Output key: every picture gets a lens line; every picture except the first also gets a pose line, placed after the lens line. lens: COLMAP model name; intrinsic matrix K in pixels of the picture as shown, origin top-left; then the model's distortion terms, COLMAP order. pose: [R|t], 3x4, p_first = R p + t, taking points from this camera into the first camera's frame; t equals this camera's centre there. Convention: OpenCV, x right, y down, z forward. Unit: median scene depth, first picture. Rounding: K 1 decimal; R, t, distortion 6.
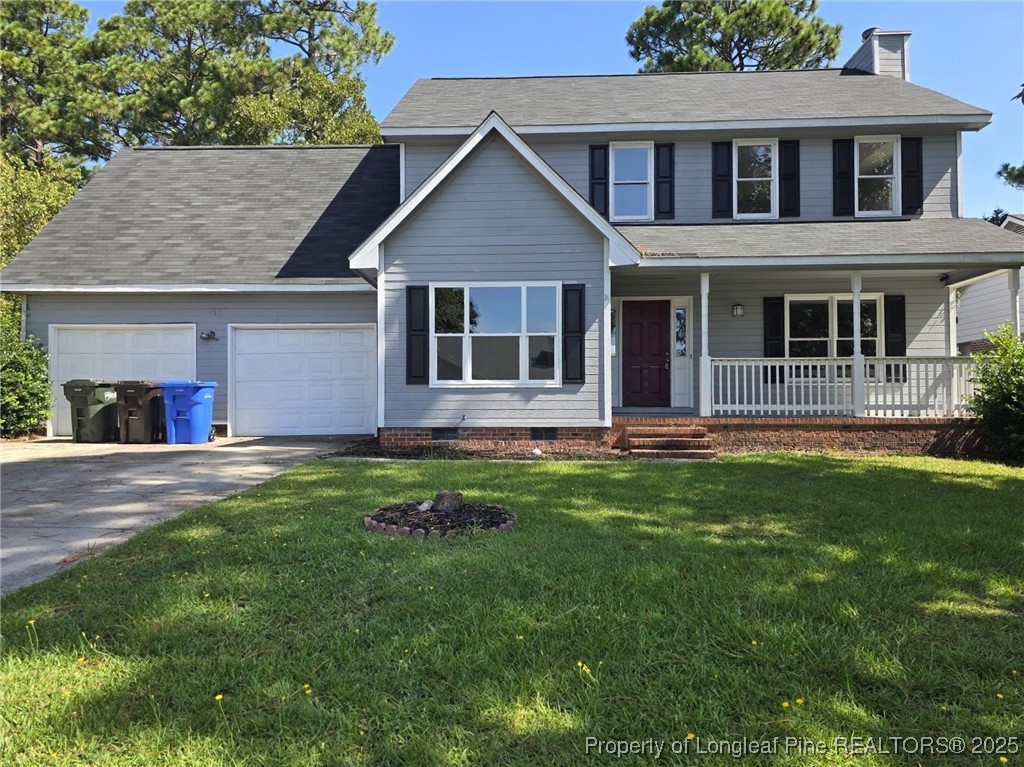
lens RADIAL K [[686.8, 0, 512.3], [0, 686.8, 362.6], [0, 0, 1]] dist [0.021033, -0.003919]
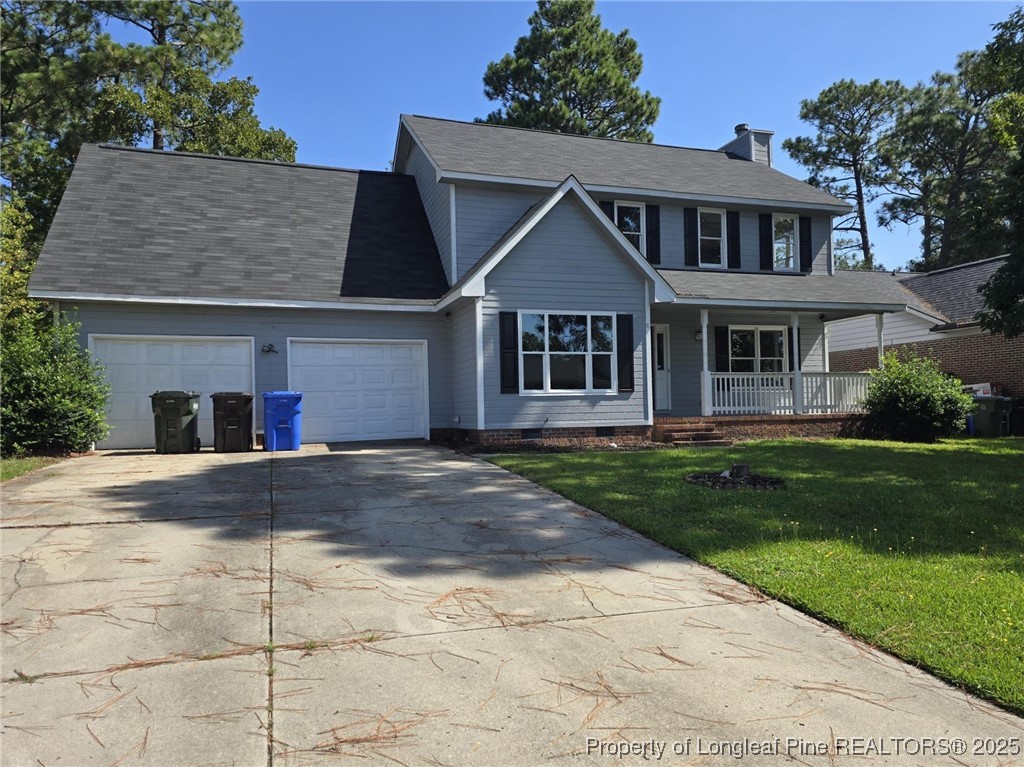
lens RADIAL K [[686.8, 0, 512.3], [0, 686.8, 362.6], [0, 0, 1]] dist [0.021033, -0.003919]
pose [[0.935660, 0.008901, 0.352792, -0.484739], [-0.004580, 0.999904, -0.013080, -0.005717], [-0.352874, 0.010622, 0.935610, -0.111090]]
